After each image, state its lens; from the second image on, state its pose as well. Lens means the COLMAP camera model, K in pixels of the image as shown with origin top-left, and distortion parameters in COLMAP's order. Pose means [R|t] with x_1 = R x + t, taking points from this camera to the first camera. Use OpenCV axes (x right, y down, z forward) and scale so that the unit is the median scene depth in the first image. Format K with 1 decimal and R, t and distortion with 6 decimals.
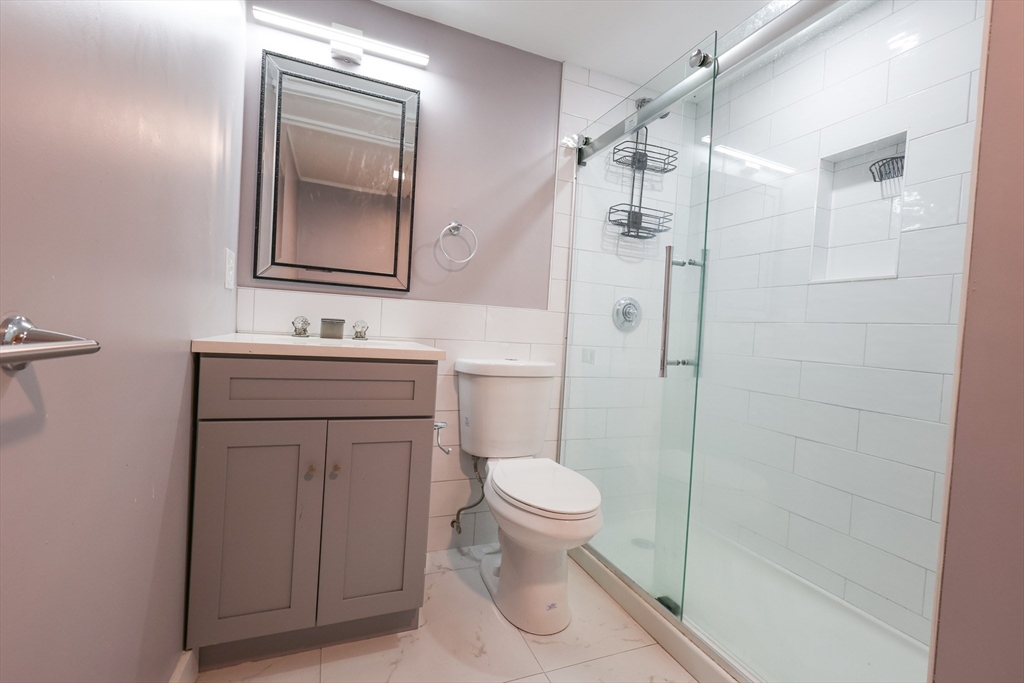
lens RADIAL K [[444.2, 0, 515.1], [0, 444.2, 340.1], [0, 0, 1]] dist [0.004826, 0.000013]
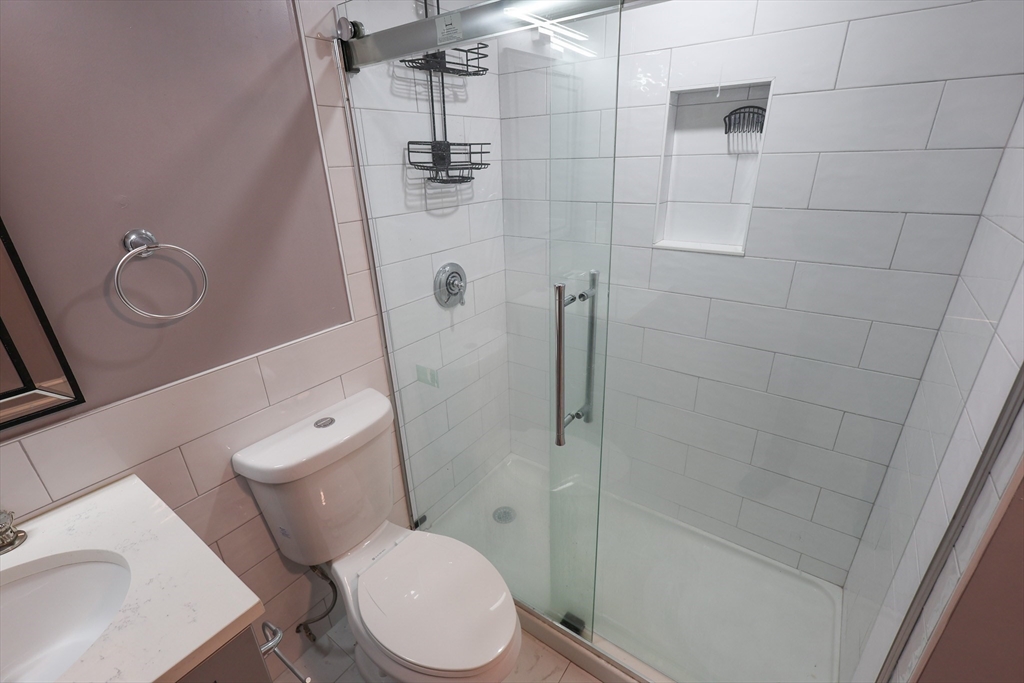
lens RADIAL K [[444.2, 0, 515.1], [0, 444.2, 340.1], [0, 0, 1]] dist [0.004826, 0.000013]
pose [[0.844365, -0.278755, 0.457540, -0.037781], [0.089310, 0.915272, 0.392811, -0.302959], [-0.528272, -0.290814, 0.797720, 0.340385]]
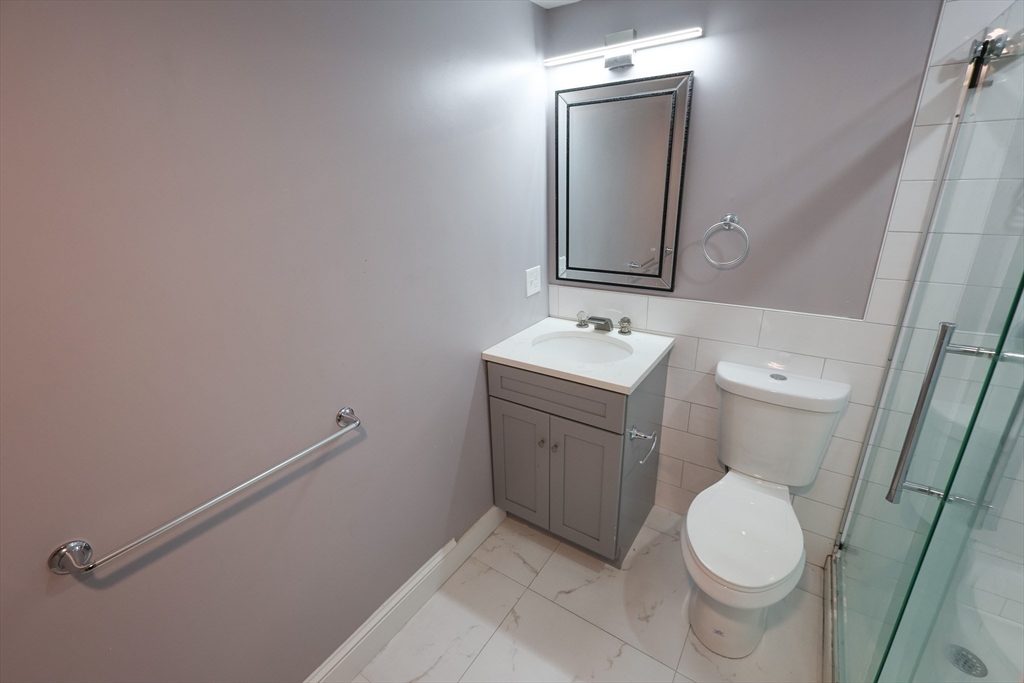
lens RADIAL K [[442.1, 0, 513.5], [0, 442.1, 340.6], [0, 0, 1]] dist [-0.000965, 0.000406]
pose [[0.547361, 0.216944, -0.808289, 0.380876], [0.042102, 0.957456, 0.285491, -0.286360], [0.835837, -0.190297, 0.514940, 0.136756]]
